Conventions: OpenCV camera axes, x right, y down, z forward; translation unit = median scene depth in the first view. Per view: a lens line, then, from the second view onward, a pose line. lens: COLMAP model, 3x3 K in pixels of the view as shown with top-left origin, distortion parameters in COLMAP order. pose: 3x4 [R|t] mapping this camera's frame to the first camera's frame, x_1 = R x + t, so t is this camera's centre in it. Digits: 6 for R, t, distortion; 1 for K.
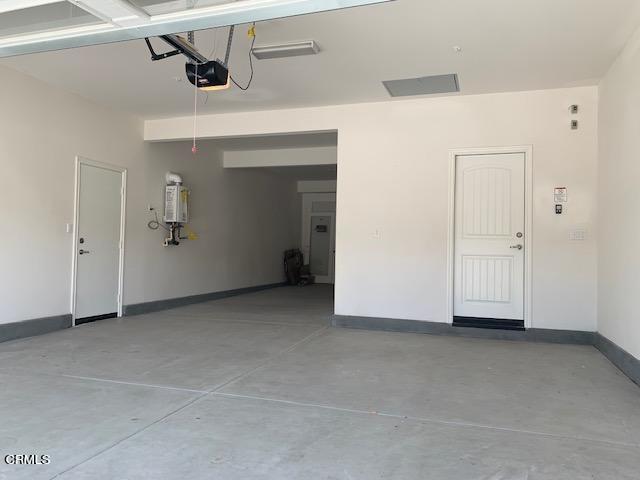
lens RADIAL K [[485.8, 0, 320.0], [0, 485.8, 240.0], [0, 0, 1]] dist [0.039881, -0.044195]
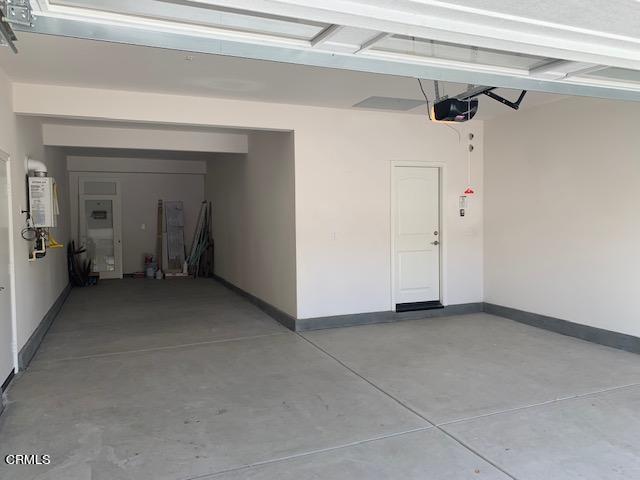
lens RADIAL K [[485.8, 0, 320.0], [0, 485.8, 240.0], [0, 0, 1]] dist [0.039881, -0.044195]
pose [[0.757558, -0.059251, 0.650074, -0.633047], [0.014598, 0.997161, 0.073874, -0.089646], [-0.652605, -0.046474, 0.756272, 0.250032]]
